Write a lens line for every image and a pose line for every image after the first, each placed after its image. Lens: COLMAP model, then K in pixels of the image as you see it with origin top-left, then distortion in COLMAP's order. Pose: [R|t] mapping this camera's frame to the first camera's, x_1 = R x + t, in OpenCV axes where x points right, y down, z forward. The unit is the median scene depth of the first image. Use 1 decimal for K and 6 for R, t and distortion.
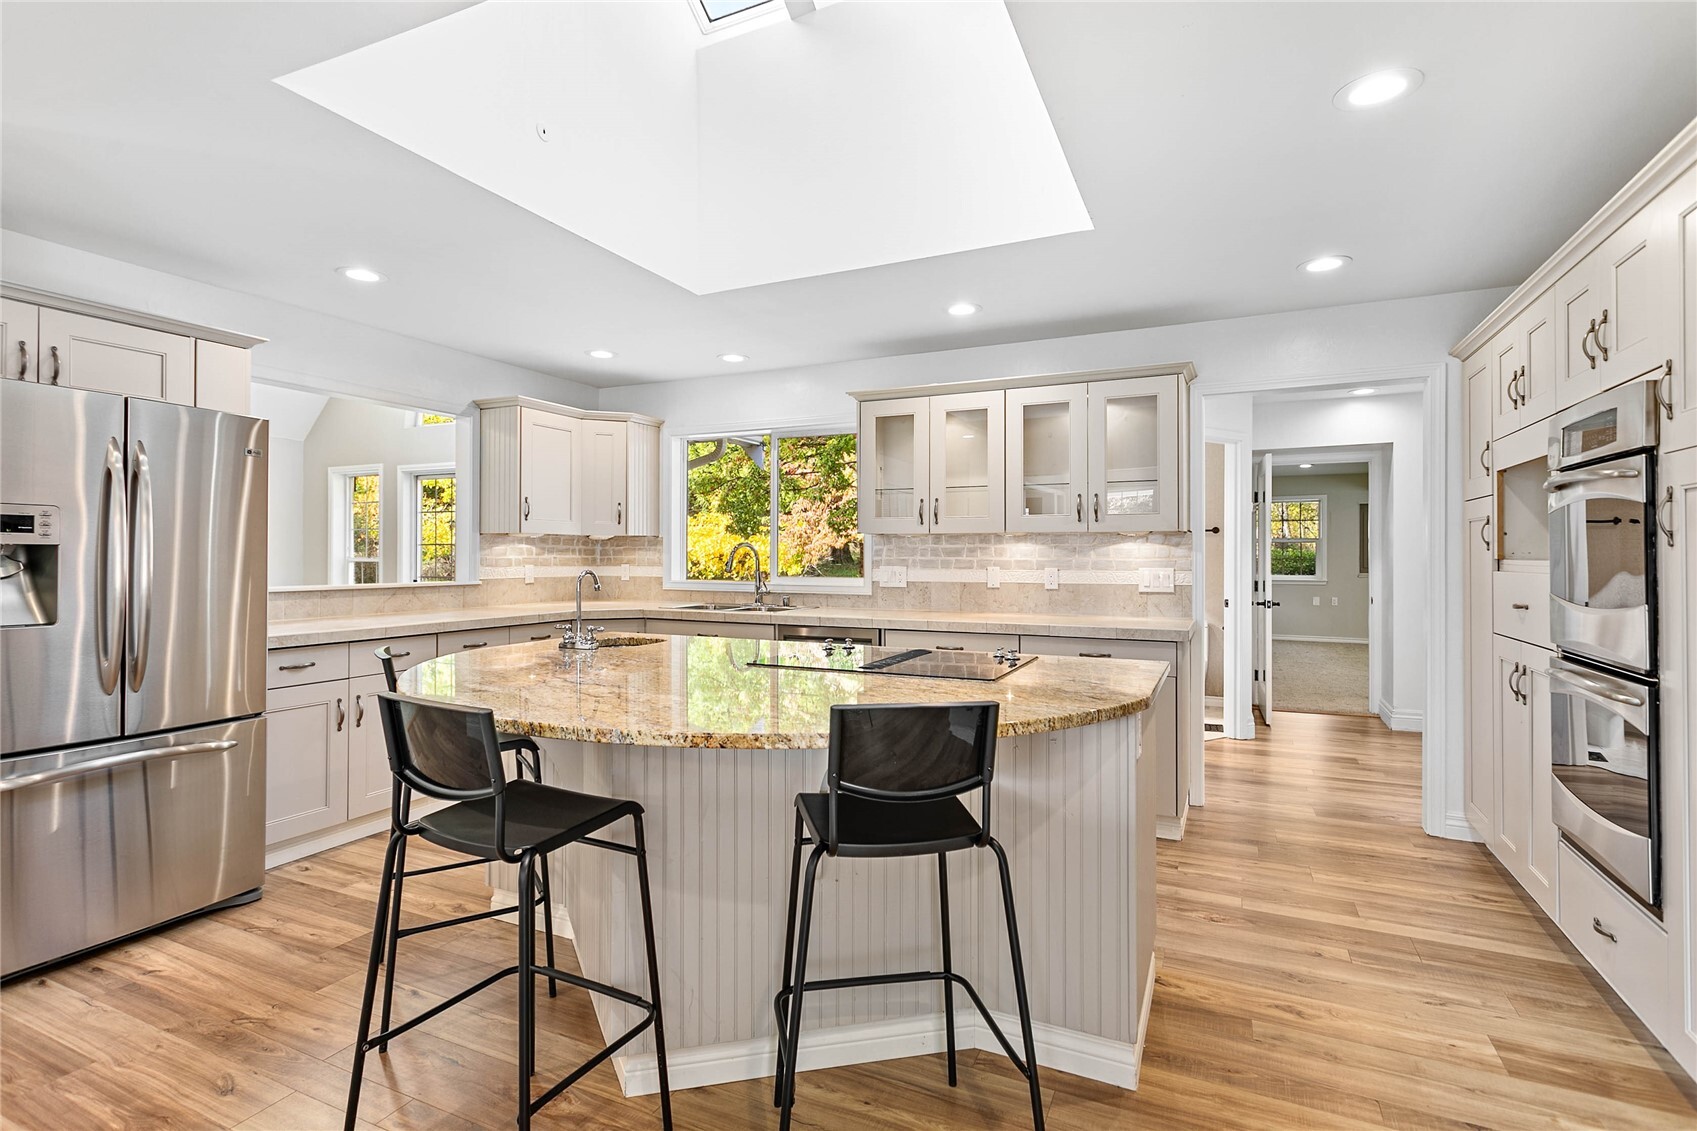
lens RADIAL K [[802.4, 0, 882.2], [0, 802.4, 554.5], [0, 0, 1]] dist [0.000394, 0.001249]
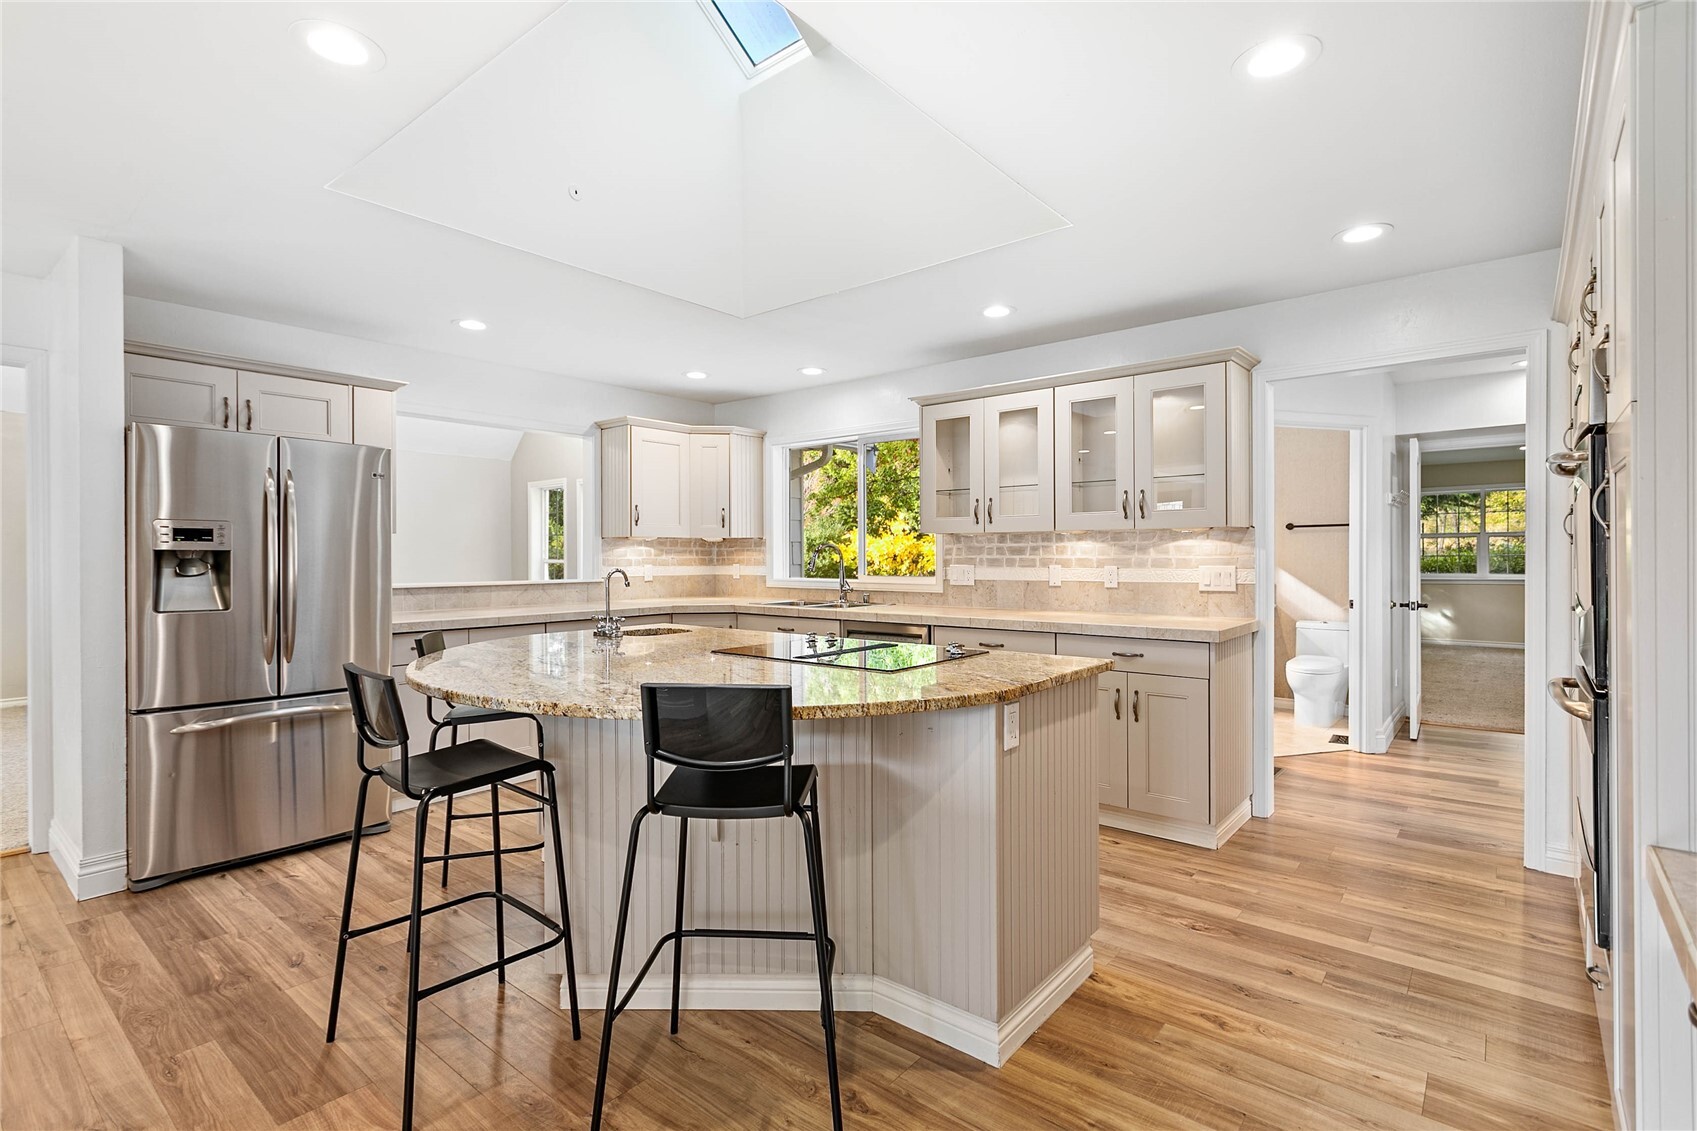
lens RADIAL K [[802.4, 0, 904.4], [0, 802.4, 560.6], [0, 0, 1]] dist [0.000394, 0.001249]
pose [[0.971200, -0.004354, -0.238224, 0.289853], [0.006358, 0.999951, 0.007644, 0.001398], [0.238179, -0.008939, 0.971180, -0.021033]]
